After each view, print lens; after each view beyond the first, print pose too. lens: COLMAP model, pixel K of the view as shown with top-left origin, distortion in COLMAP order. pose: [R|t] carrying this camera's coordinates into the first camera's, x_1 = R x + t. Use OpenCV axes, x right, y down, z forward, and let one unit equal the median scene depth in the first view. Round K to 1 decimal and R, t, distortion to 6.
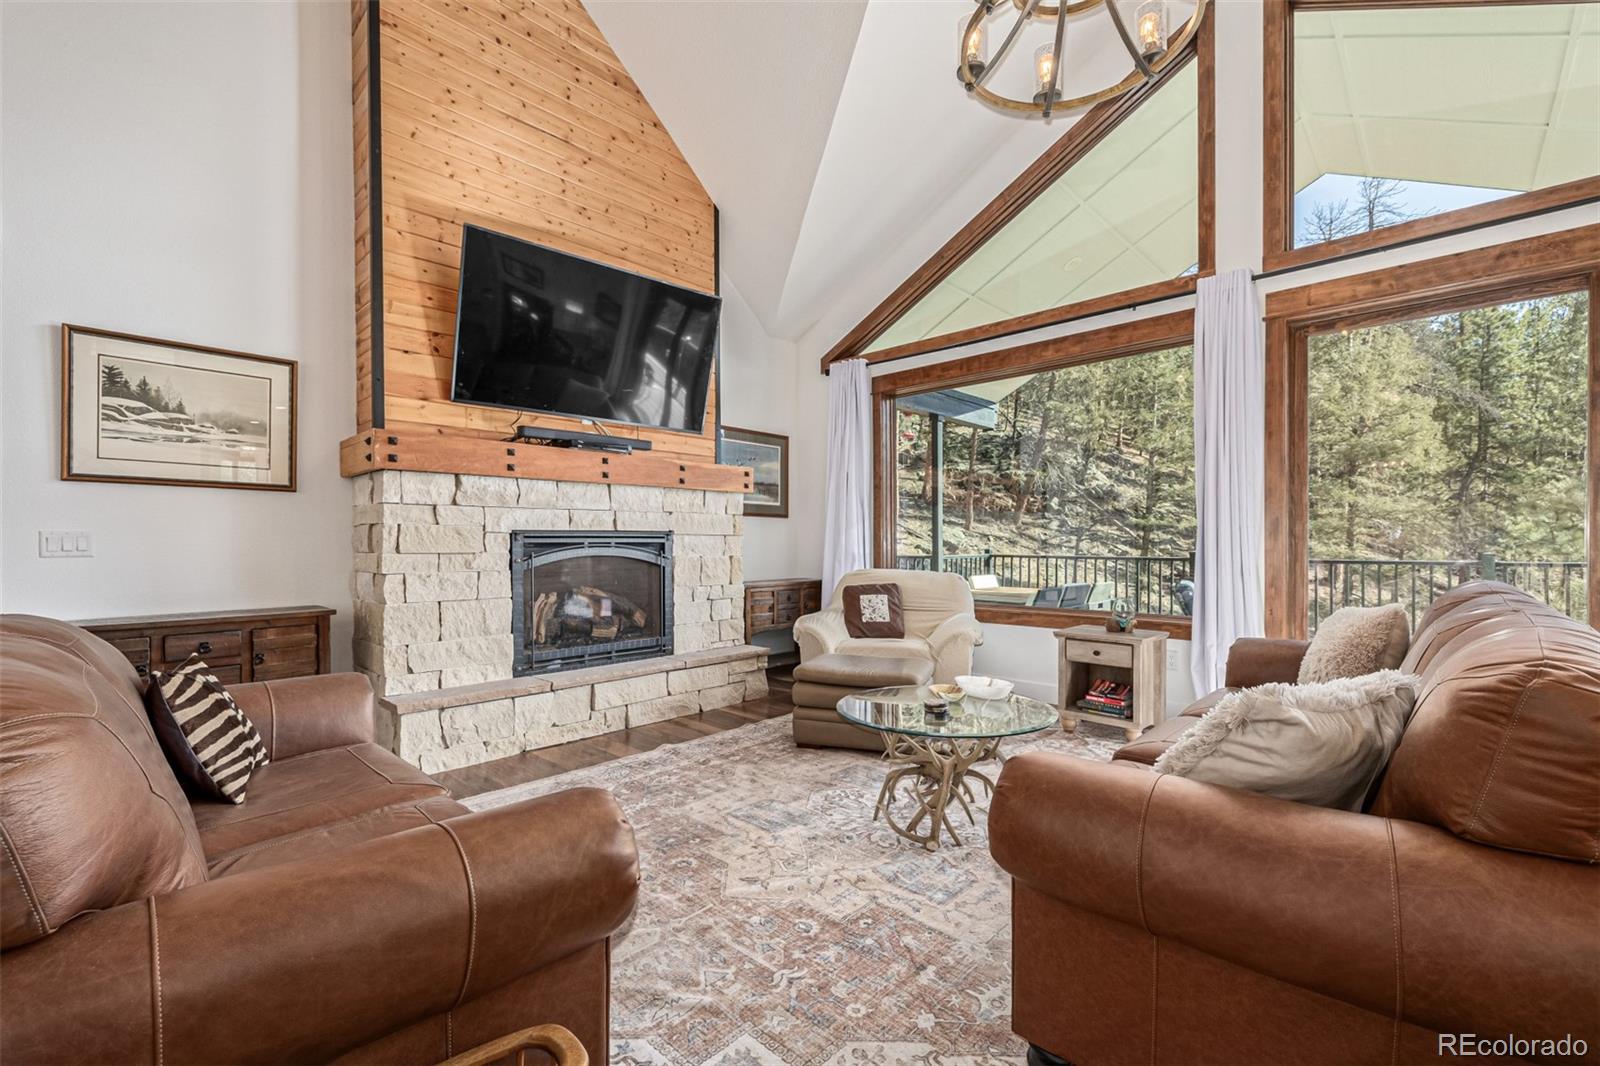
lens RADIAL K [[686.0, 0, 799.4], [0, 686.0, 540.9], [0, 0, 1]] dist [0.002313, 0.000329]
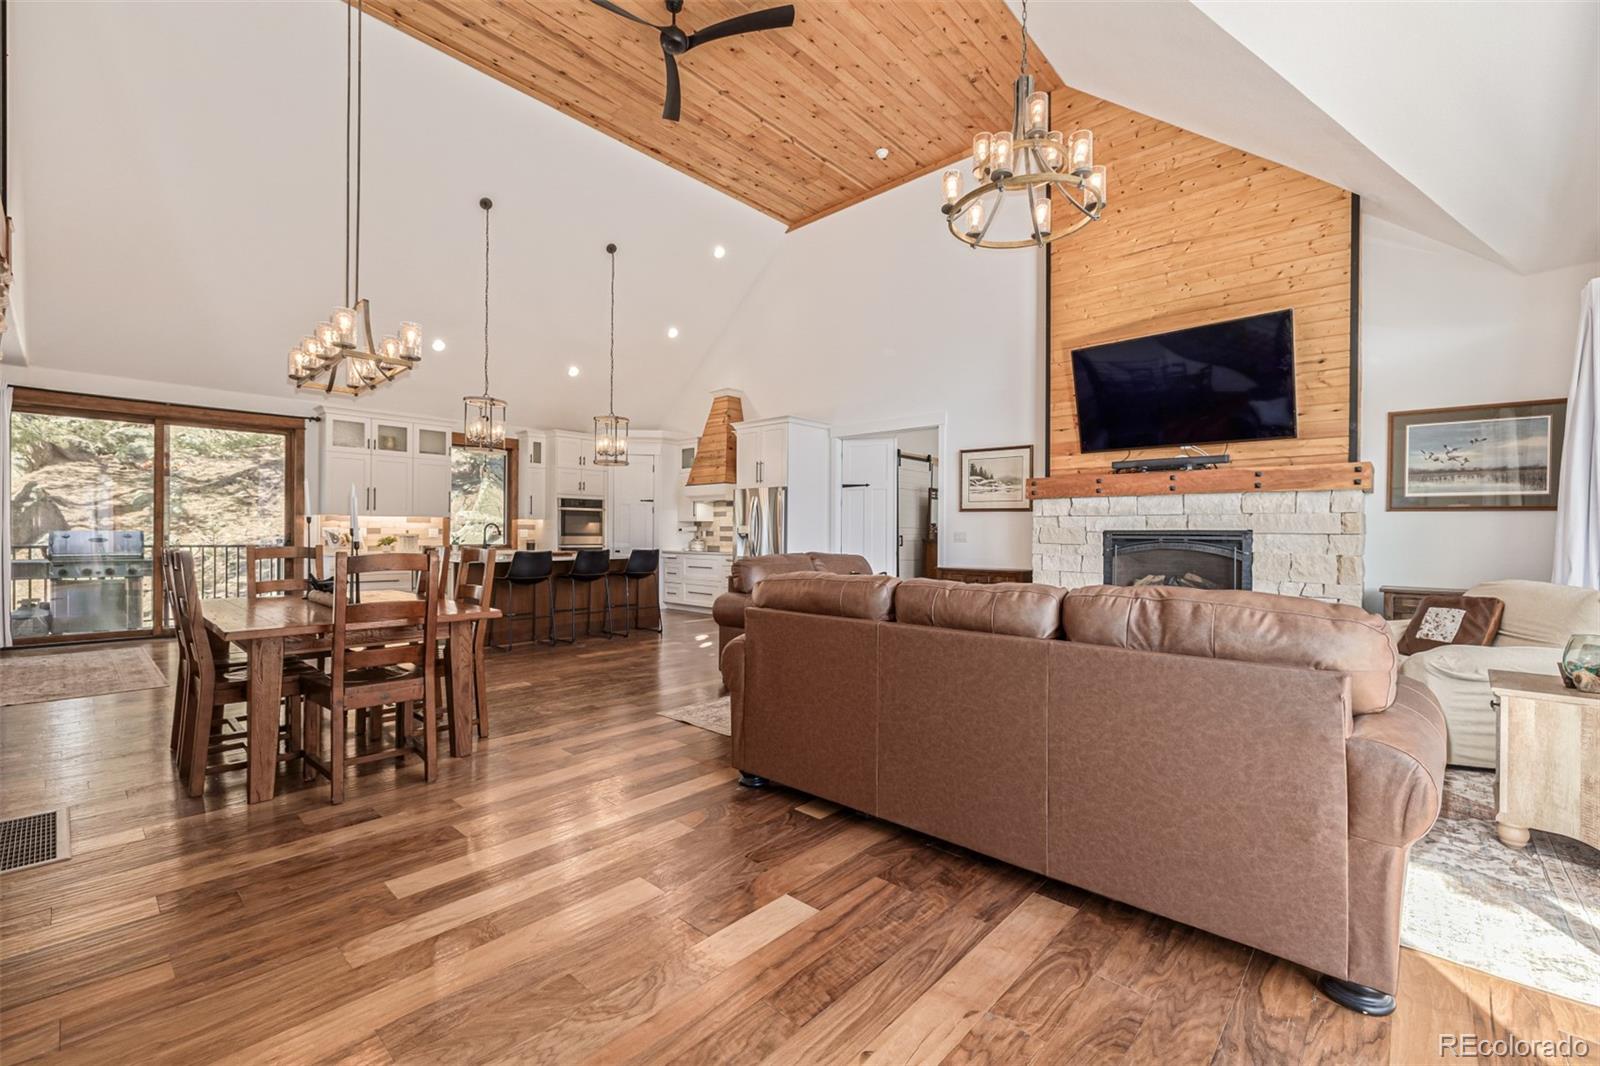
lens RADIAL K [[686.0, 0, 799.4], [0, 686.0, 540.9], [0, 0, 1]] dist [0.002313, 0.000329]
pose [[0.027387, 0.012083, -0.999552, 1.060918], [-0.007838, 0.999899, 0.011873, -0.004701], [0.999594, 0.007509, 0.027479, 0.249584]]
